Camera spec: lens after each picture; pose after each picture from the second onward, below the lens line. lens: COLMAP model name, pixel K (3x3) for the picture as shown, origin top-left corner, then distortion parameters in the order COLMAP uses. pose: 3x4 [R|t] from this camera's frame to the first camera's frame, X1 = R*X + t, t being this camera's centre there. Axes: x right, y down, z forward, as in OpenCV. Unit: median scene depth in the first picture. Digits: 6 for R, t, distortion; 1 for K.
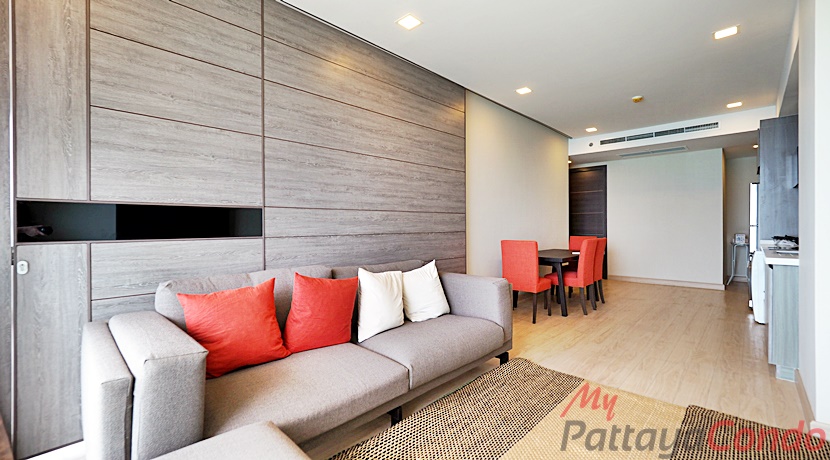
lens RADIAL K [[350.1, 0, 402.4], [0, 350.1, 226.1], [0, 0, 1]] dist [-0.003624, -0.000638]
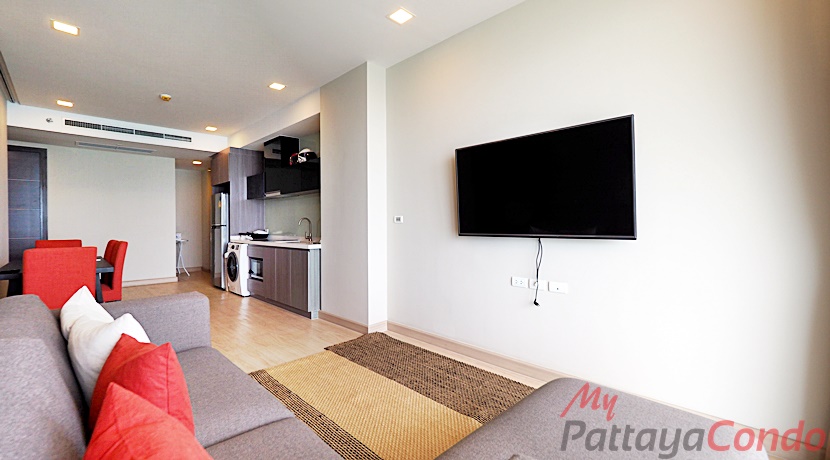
lens RADIAL K [[350.1, 0, 402.4], [0, 350.1, 226.1], [0, 0, 1]] dist [-0.003624, -0.000638]
pose [[0.021314, -0.004286, 0.999764, -0.219496], [0.007205, 0.999966, 0.004133, 0.000264], [-0.999747, 0.007115, 0.021344, 0.226987]]
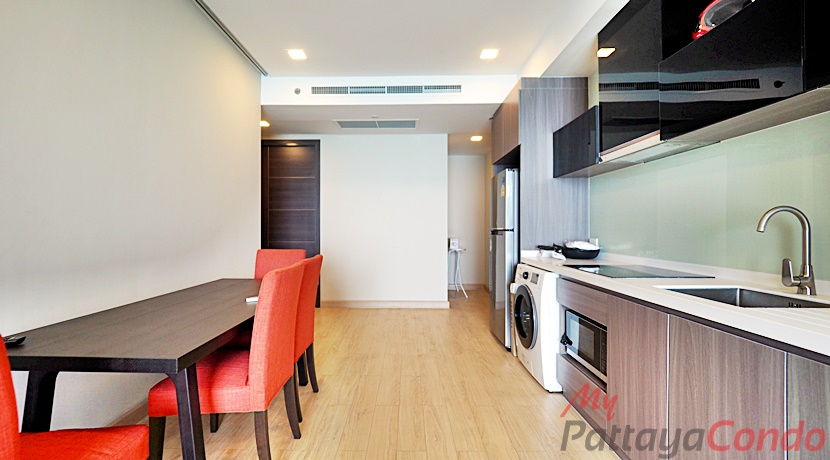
lens RADIAL K [[350.1, 0, 402.4], [0, 350.1, 226.1], [0, 0, 1]] dist [-0.003624, -0.000638]
pose [[0.721489, 0.003955, 0.692415, 0.277255], [0.000028, 0.999984, -0.005740, -0.003523], [-0.692426, 0.004161, 0.721477, 0.484190]]
